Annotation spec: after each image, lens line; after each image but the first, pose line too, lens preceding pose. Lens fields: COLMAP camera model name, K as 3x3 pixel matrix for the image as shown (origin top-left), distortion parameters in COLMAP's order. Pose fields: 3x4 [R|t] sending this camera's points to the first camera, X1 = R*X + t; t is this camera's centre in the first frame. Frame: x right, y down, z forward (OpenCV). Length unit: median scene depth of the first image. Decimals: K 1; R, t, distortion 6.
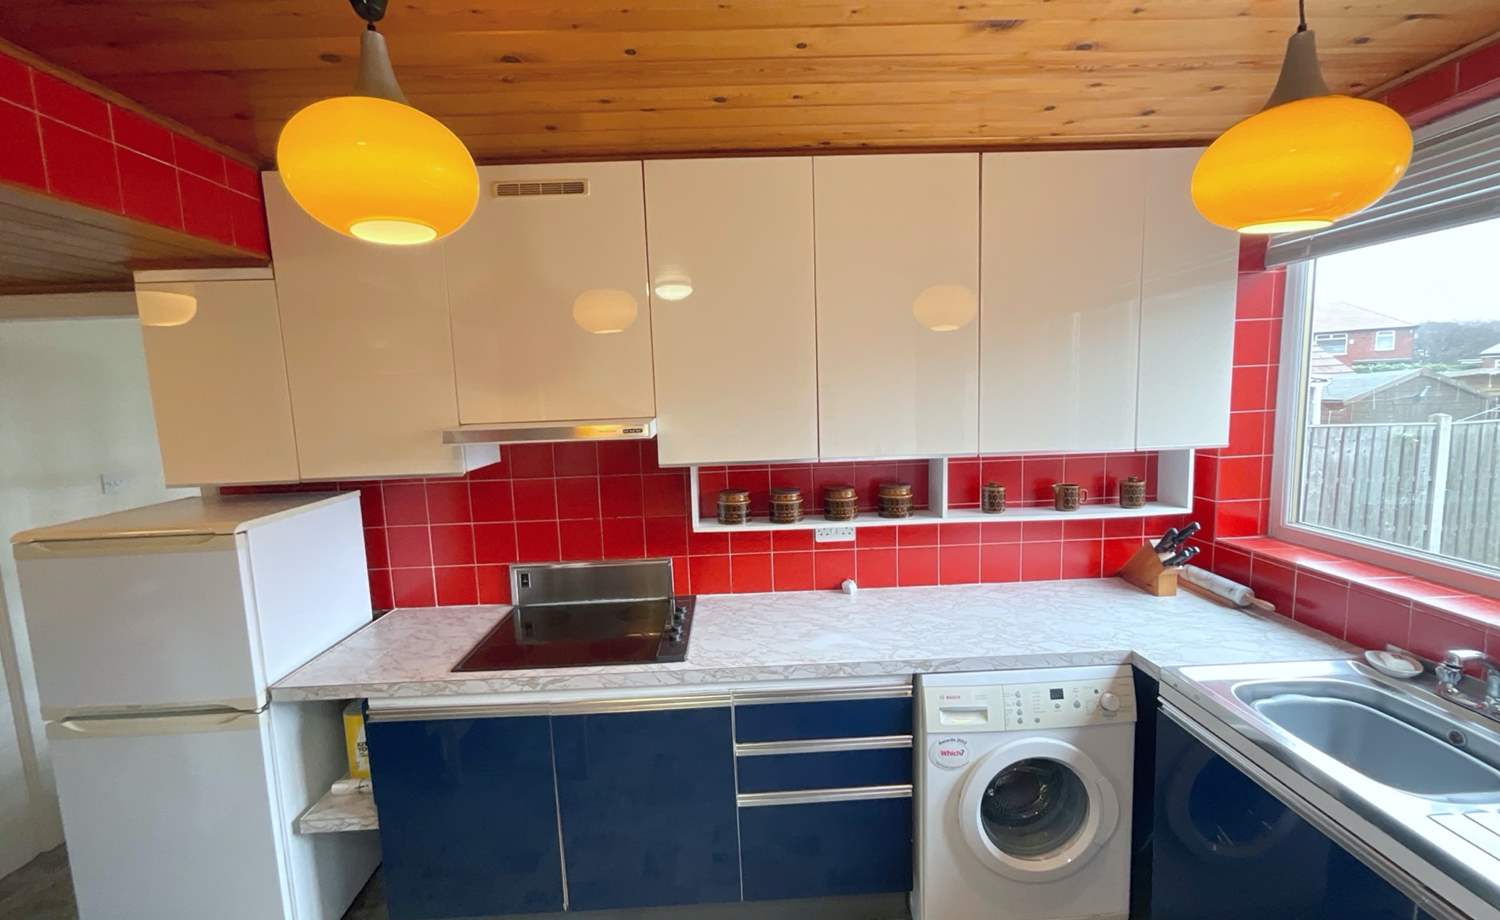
lens RADIAL K [[608.5, 0, 750.0], [0, 608.5, 460.0], [0, 0, 1]] dist [-0.002026, -0.000635]
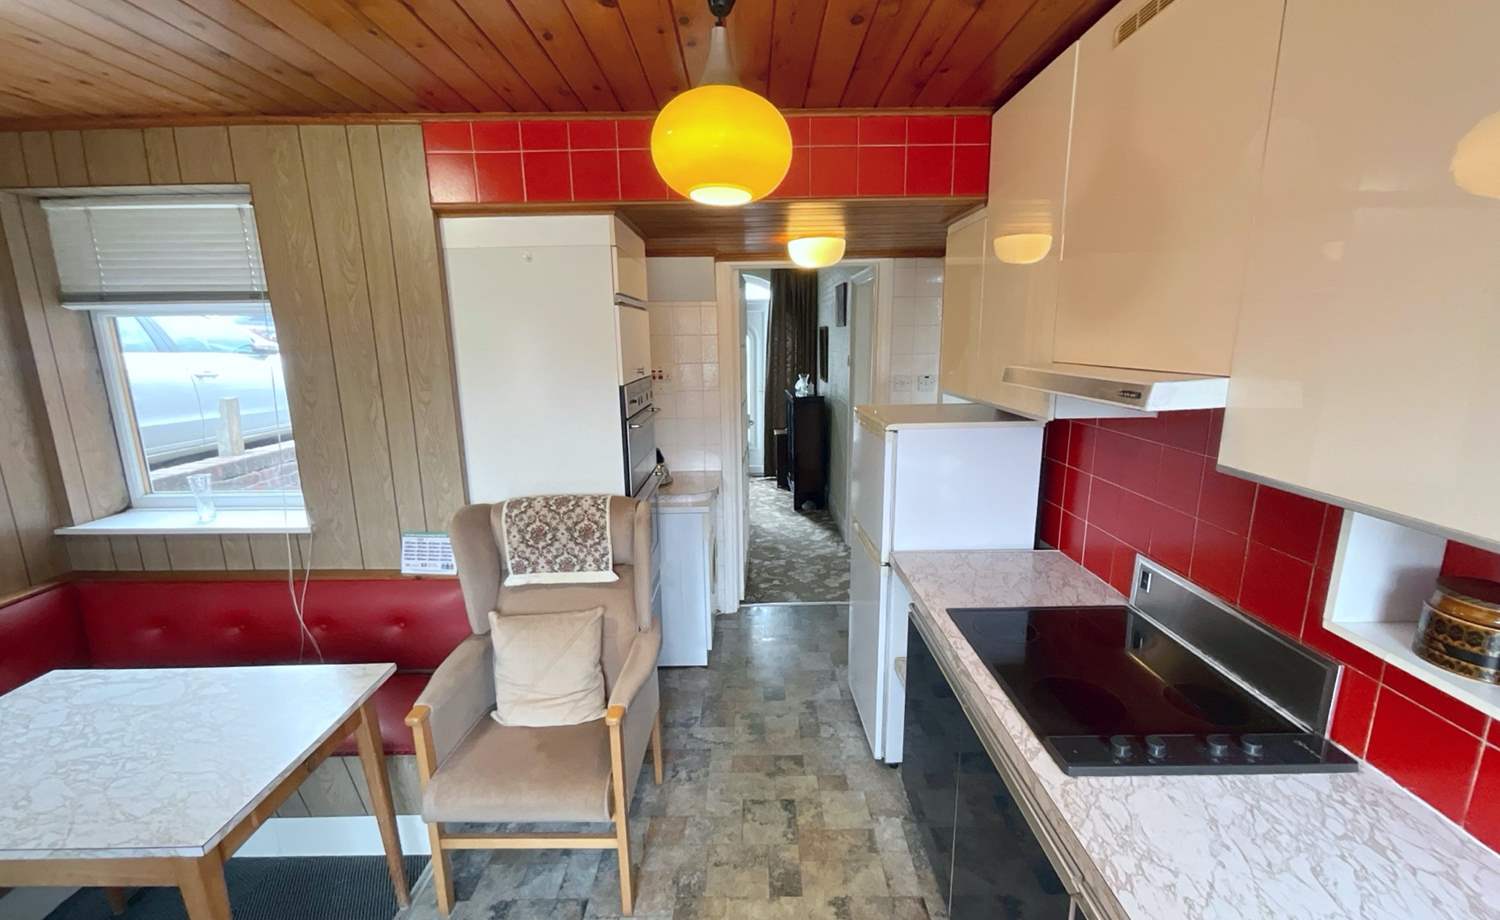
lens RADIAL K [[606.5, 0, 747.5], [0, 606.5, 462.9], [0, 0, 1]] dist [-0.002313, -0.000068]
pose [[-0.023858, 0.237515, -0.971091, 0.402684], [-0.101762, 0.965745, 0.238708, -0.083958], [0.994523, 0.104515, 0.001129, 0.612732]]
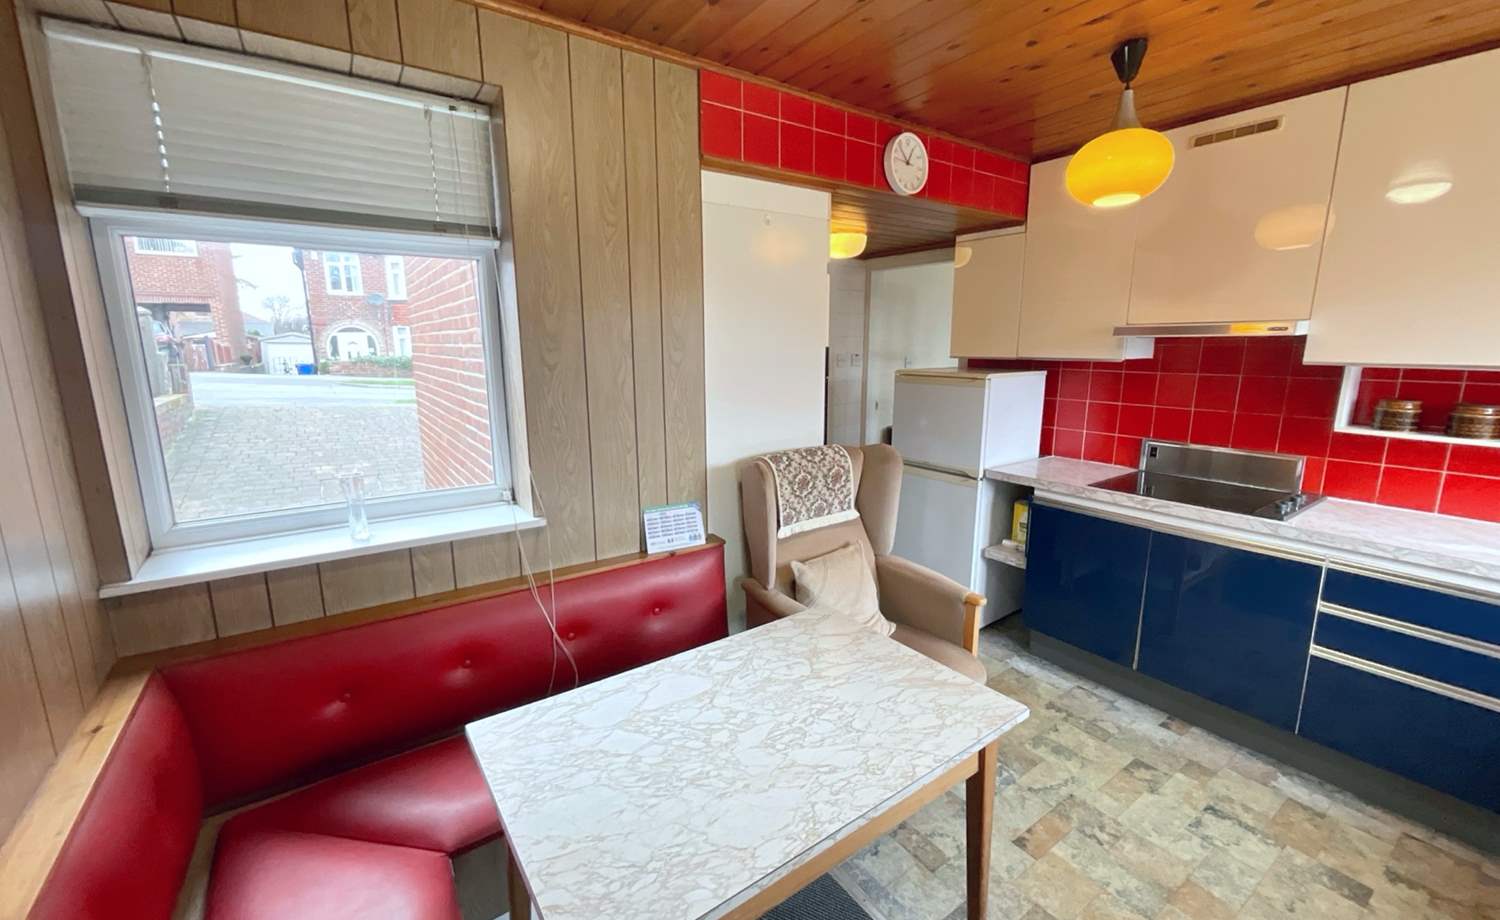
lens RADIAL K [[606.5, 0, 750.0], [0, 606.5, 460.0], [0, 0, 1]] dist [-0.000916, -0.000013]
pose [[0.552368, 0.191190, -0.811379, 0.250083], [-0.111215, 0.981544, 0.155575, 0.134597], [0.826148, 0.004303, 0.563437, -0.535076]]
